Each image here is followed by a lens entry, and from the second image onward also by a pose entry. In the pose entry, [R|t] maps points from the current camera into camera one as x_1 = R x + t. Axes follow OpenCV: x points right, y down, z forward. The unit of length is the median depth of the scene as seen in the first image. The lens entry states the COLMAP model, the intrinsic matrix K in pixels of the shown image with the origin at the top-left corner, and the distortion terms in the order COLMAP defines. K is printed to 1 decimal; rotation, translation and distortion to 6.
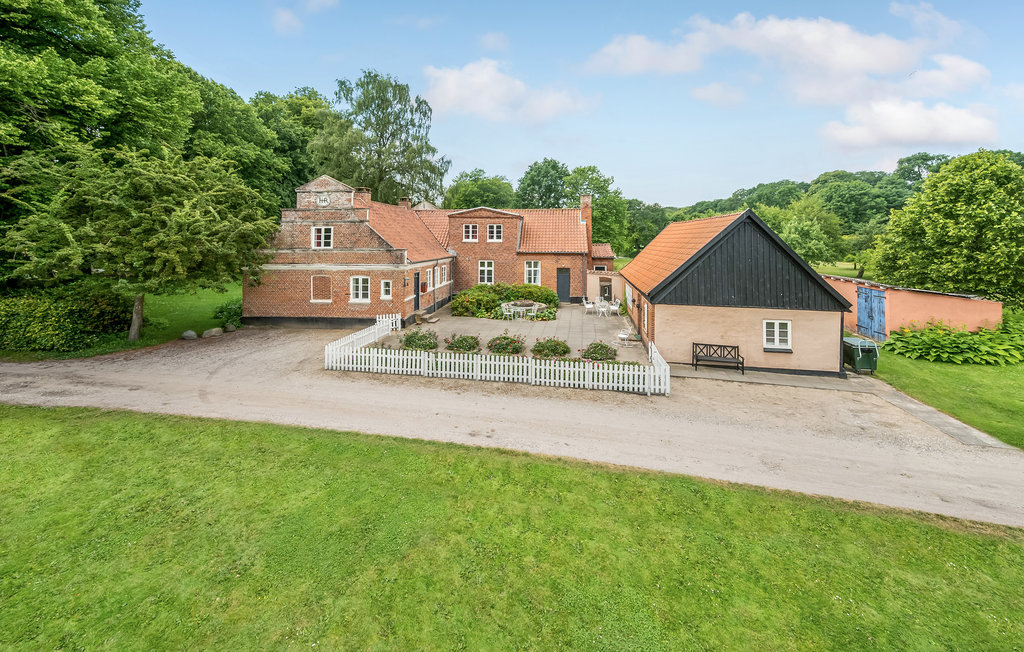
lens RADIAL K [[431.5, 0, 512.0], [0, 431.5, 326.0], [0, 0, 1]] dist [0.002068, 0.000180]
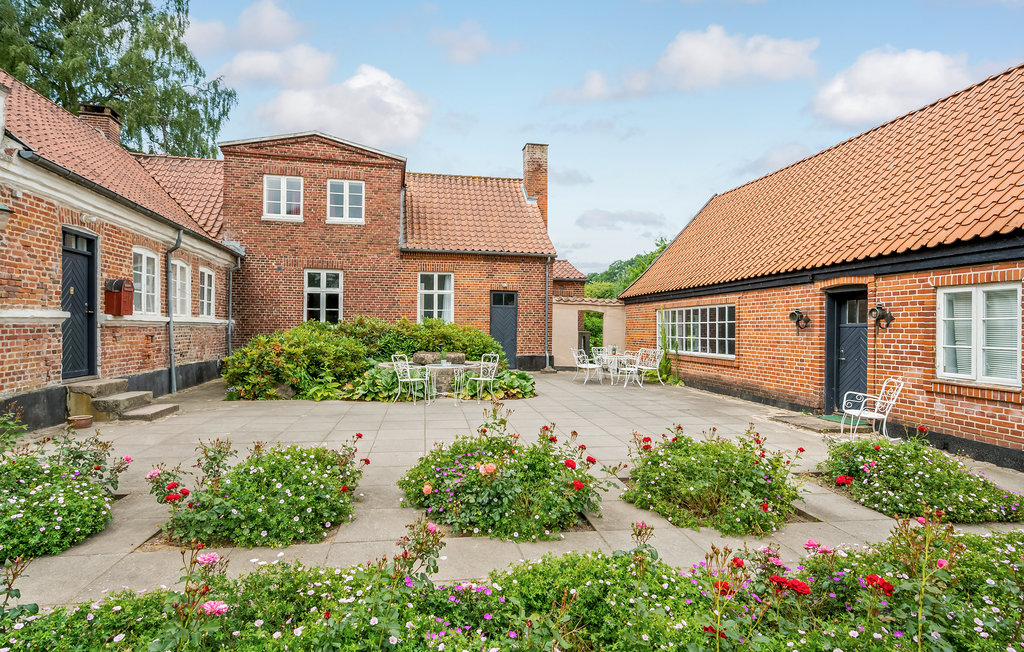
lens RADIAL K [[602.9, 0, 512.0], [0, 602.9, 326.0], [0, 0, 1]] dist [-0.002053, -0.000526]
pose [[0.959028, -0.018994, 0.282673, -0.051098], [0.071641, 0.981581, -0.177103, 0.013783], [-0.274103, 0.190098, 0.942725, 0.422812]]
